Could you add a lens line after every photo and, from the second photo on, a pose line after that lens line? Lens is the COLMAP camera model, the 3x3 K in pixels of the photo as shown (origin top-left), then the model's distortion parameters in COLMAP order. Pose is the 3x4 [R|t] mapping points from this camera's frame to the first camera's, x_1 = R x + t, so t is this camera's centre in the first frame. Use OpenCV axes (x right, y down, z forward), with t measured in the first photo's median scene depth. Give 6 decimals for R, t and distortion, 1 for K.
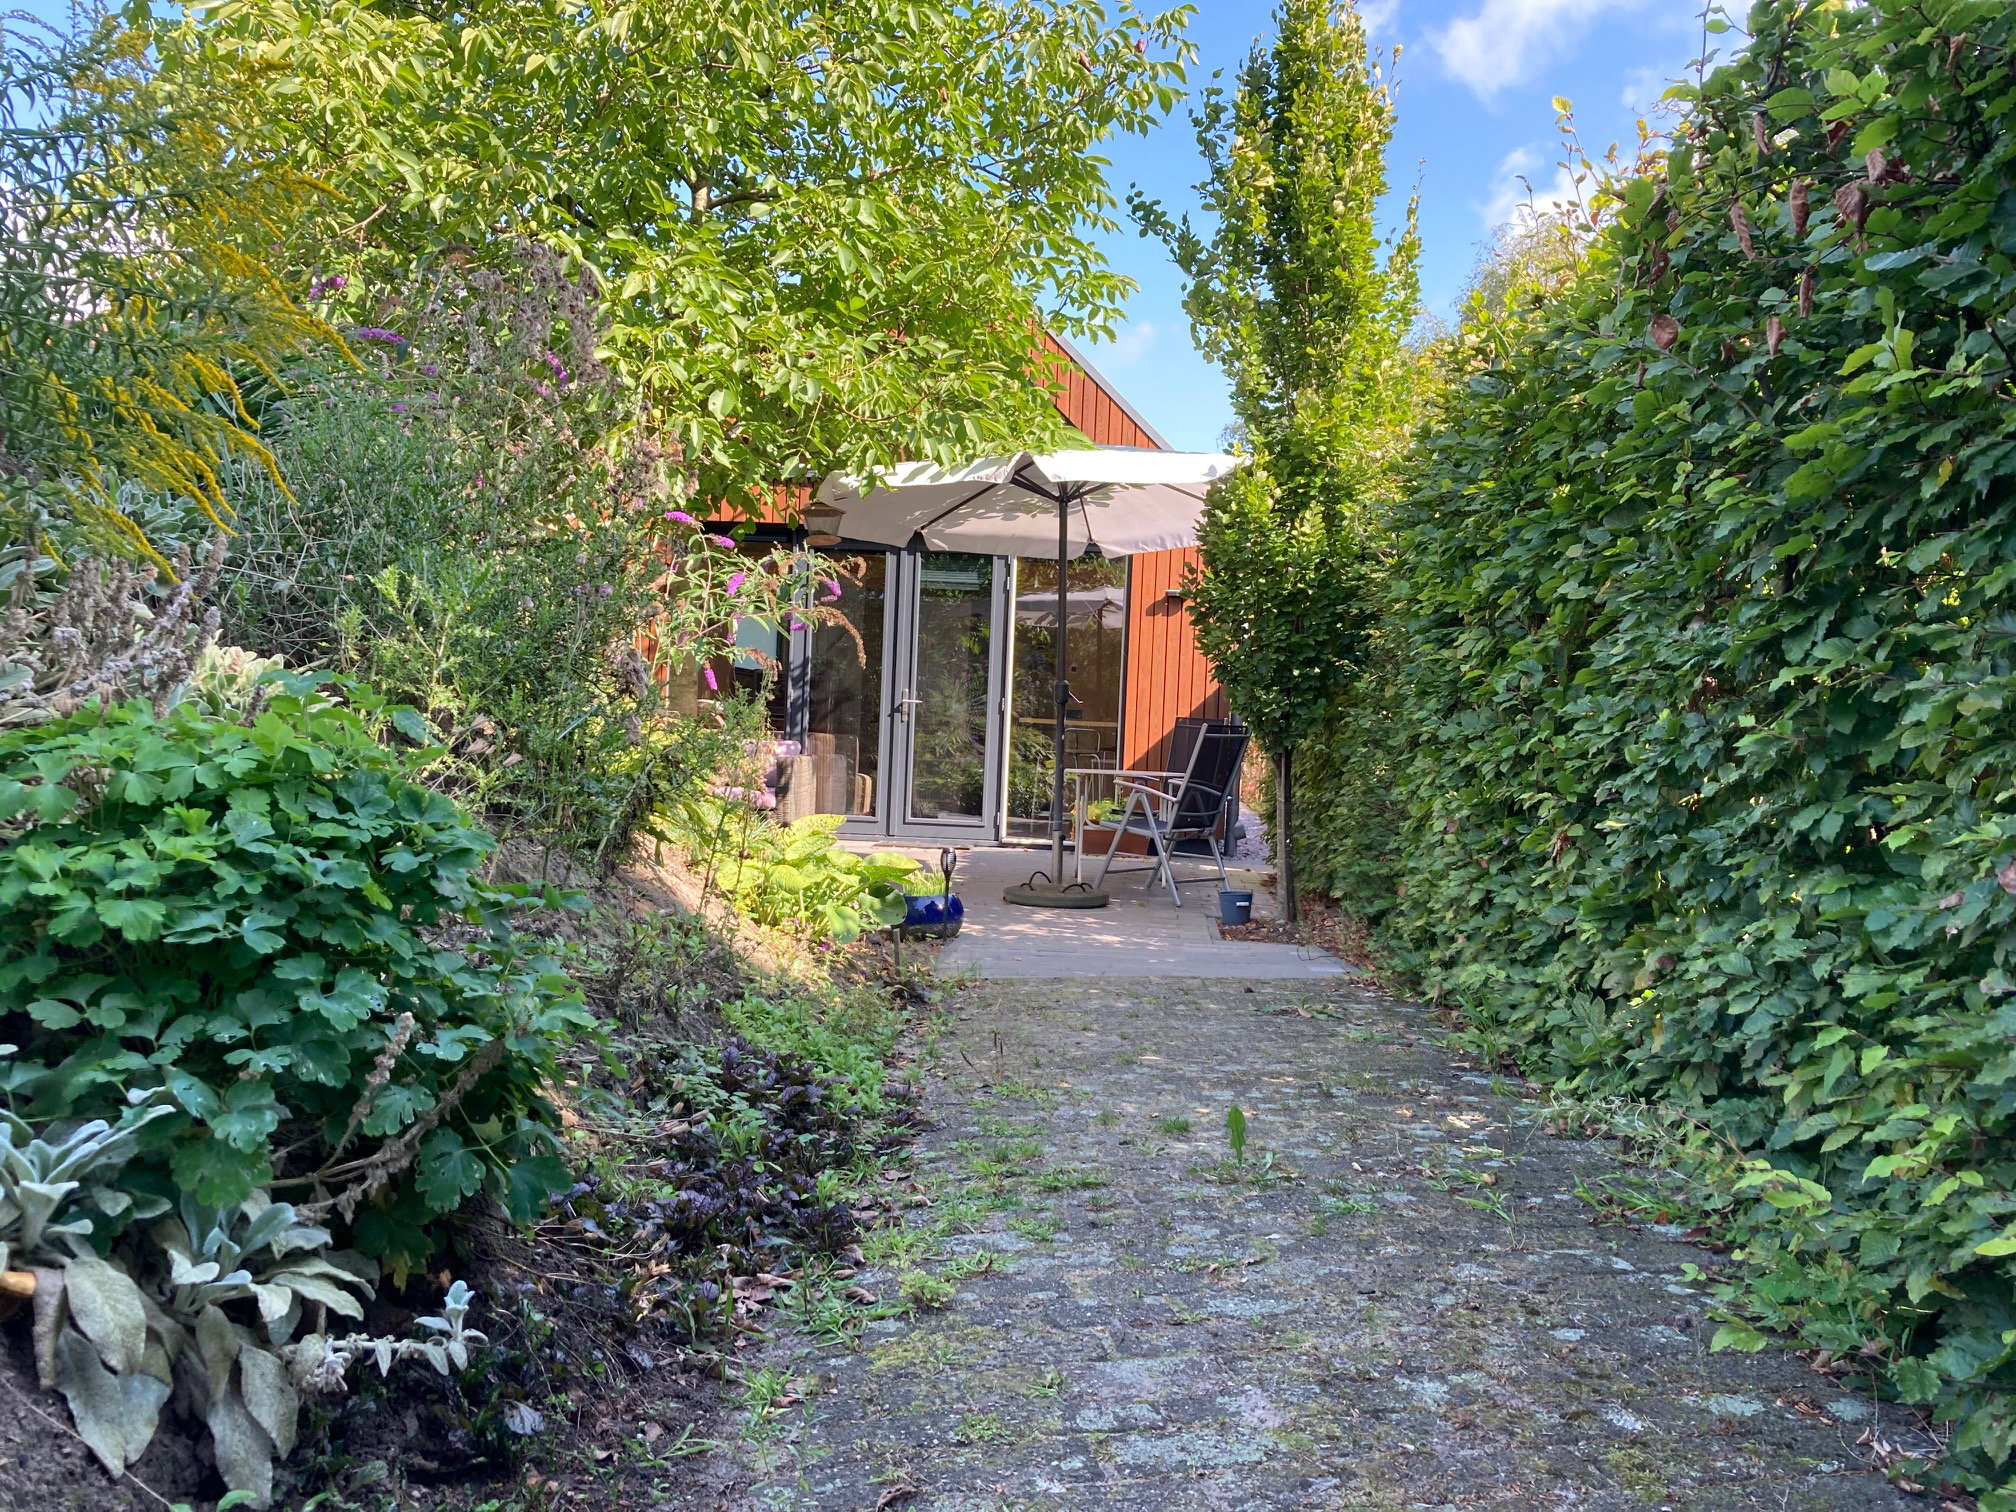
lens RADIAL K [[1641.3, 0, 1008.0], [0, 1641.3, 756.0], [0, 0, 1]] dist [0.004631, 0.002265]
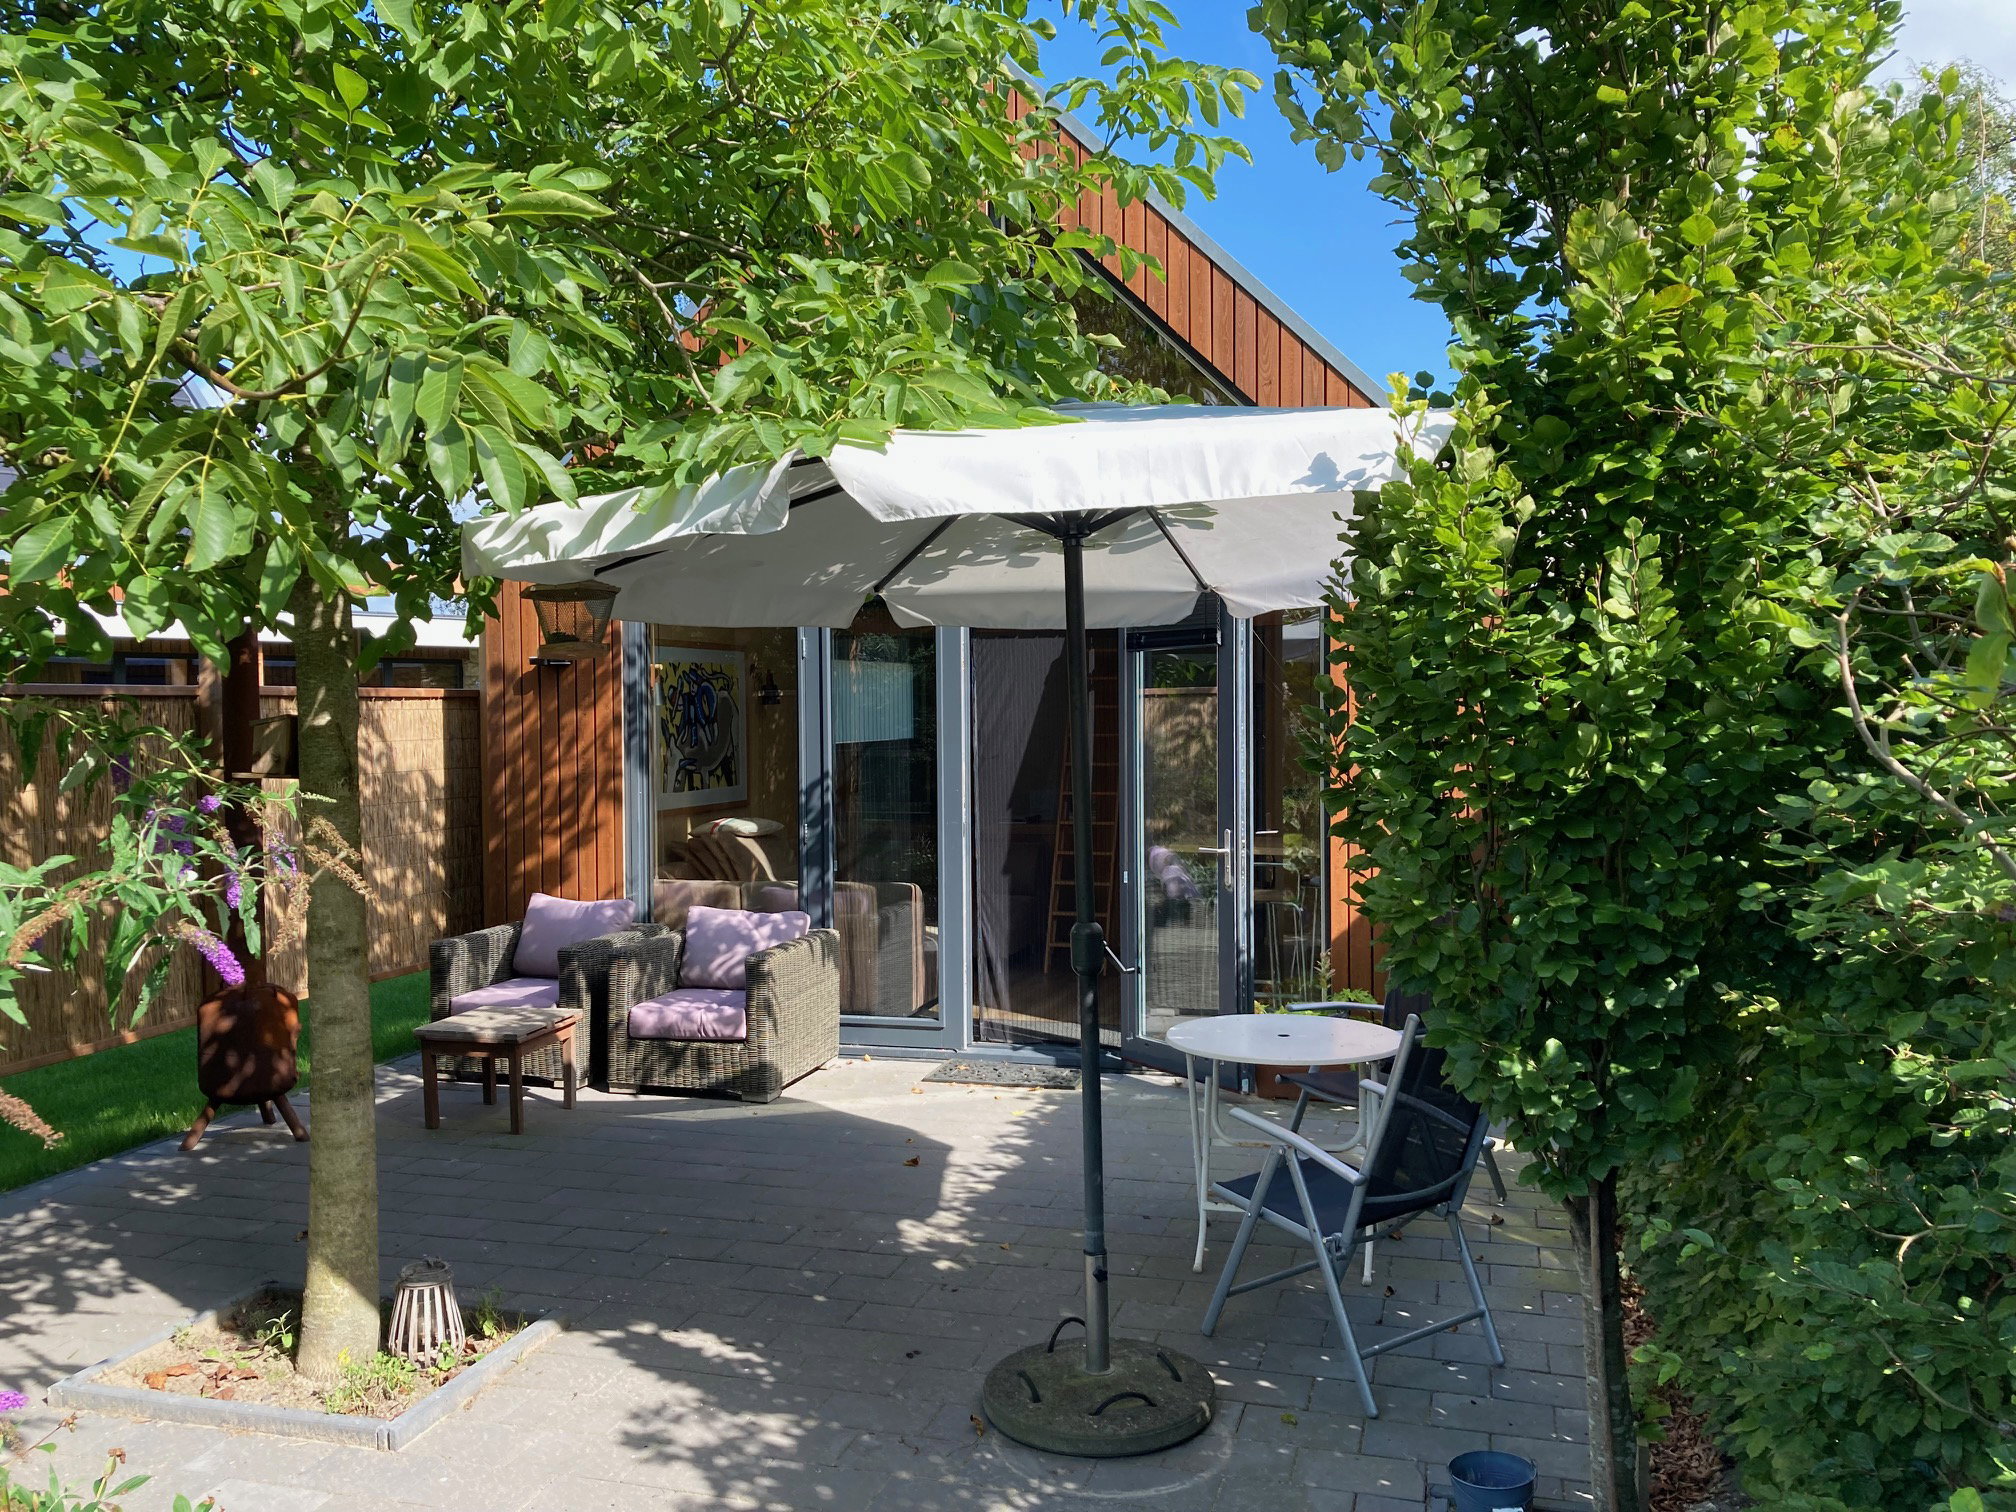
lens RADIAL K [[1641.3, 0, 1008.0], [0, 1641.3, 756.0], [0, 0, 1]] dist [0.004631, 0.002265]
pose [[0.979973, -0.039002, -0.195274, 0.116988], [0.041697, 0.999083, 0.009708, -0.110436], [0.194717, -0.017656, 0.980701, 0.607445]]
